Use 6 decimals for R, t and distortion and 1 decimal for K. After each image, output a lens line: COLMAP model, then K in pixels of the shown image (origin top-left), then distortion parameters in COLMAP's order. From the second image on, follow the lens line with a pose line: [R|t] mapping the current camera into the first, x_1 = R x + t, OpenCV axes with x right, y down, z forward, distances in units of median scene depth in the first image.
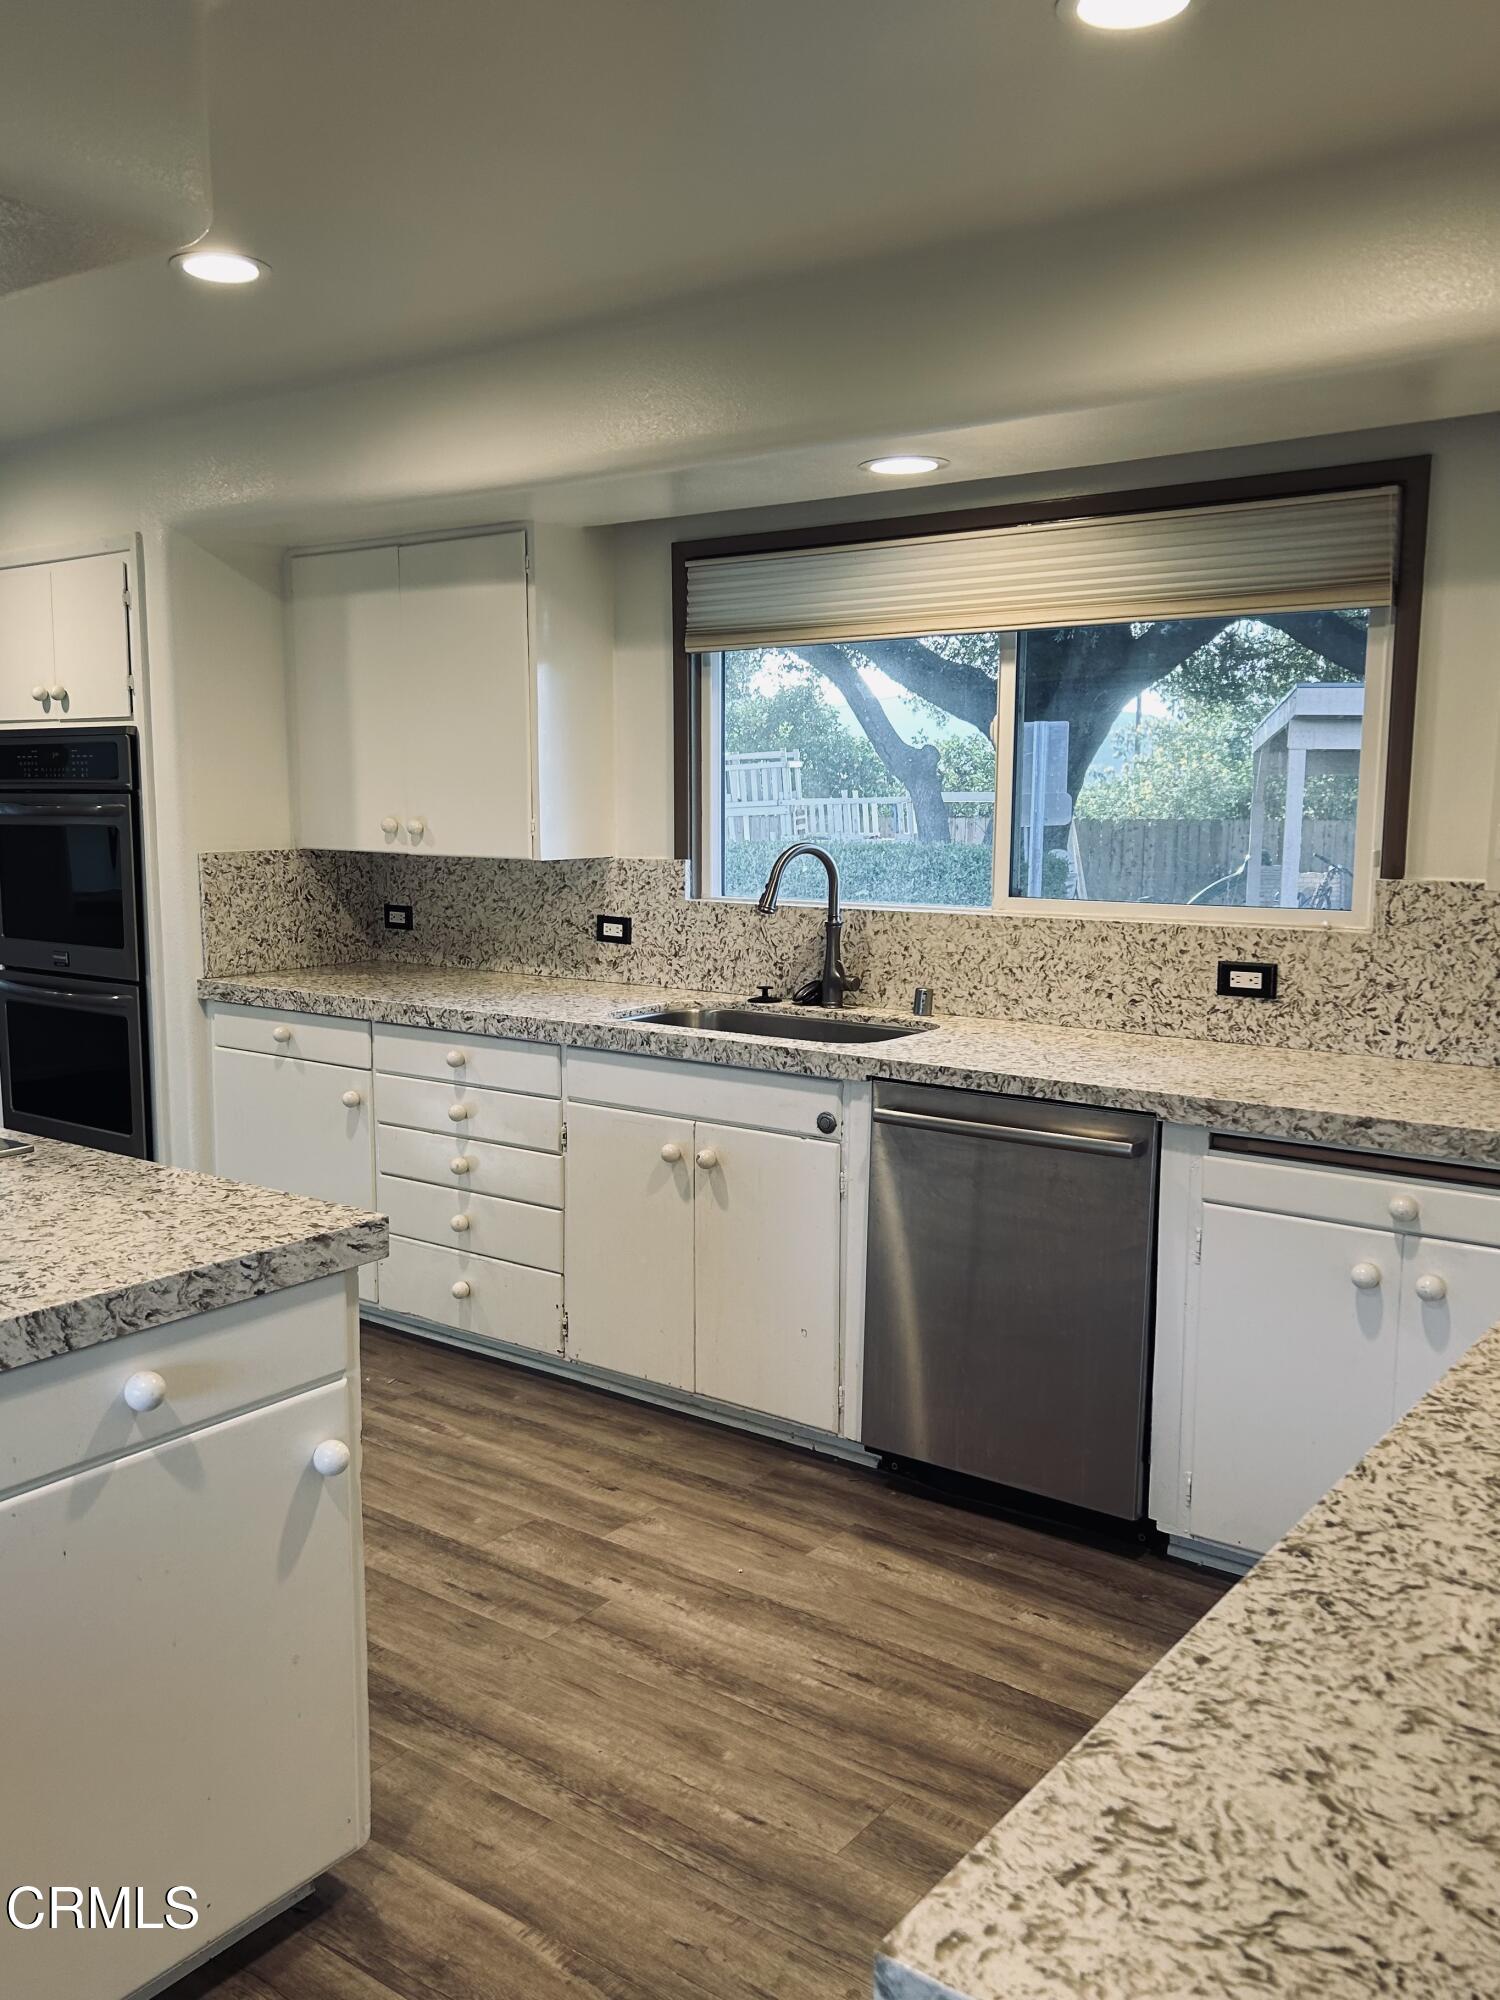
lens RADIAL K [[1700.7, 0, 750.0], [0, 1700.7, 1000.0], [0, 0, 1]] dist [0.042628, -0.011905]
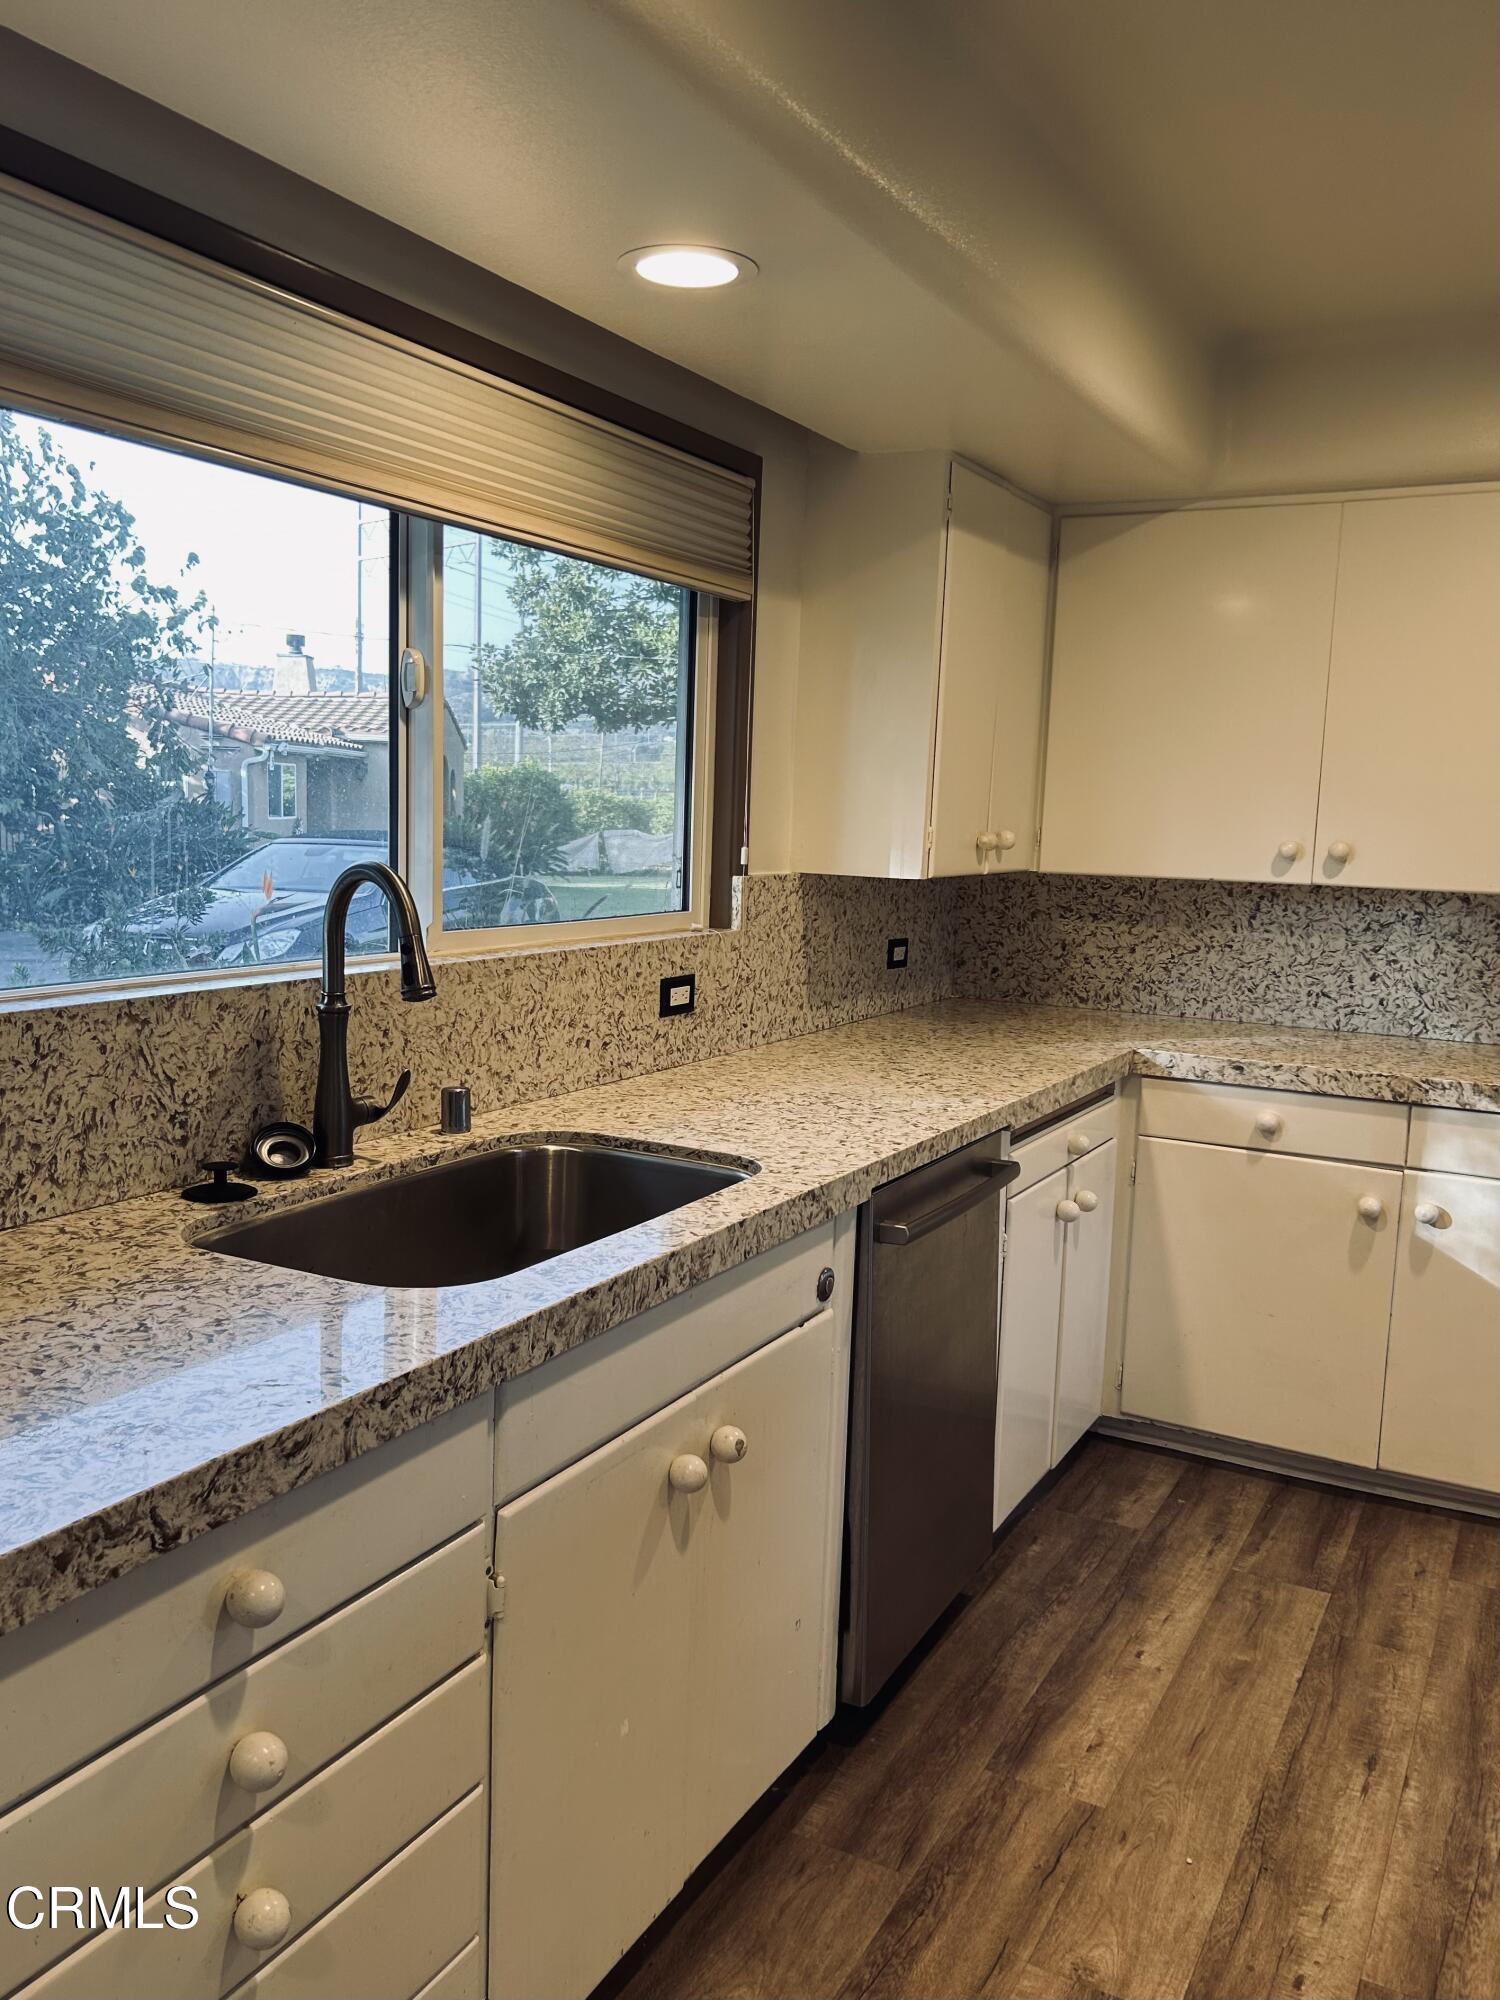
lens RADIAL K [[1581.2, 0, 717.6], [0, 1581.2, 988.3], [0, 0, 1]] dist [0.064909, -0.063496]
pose [[-0.130589, -0.119801, 0.984172, -0.529067], [0.086980, 0.987461, 0.131743, -0.123219], [-0.987614, 0.102807, -0.118531, 1.078052]]
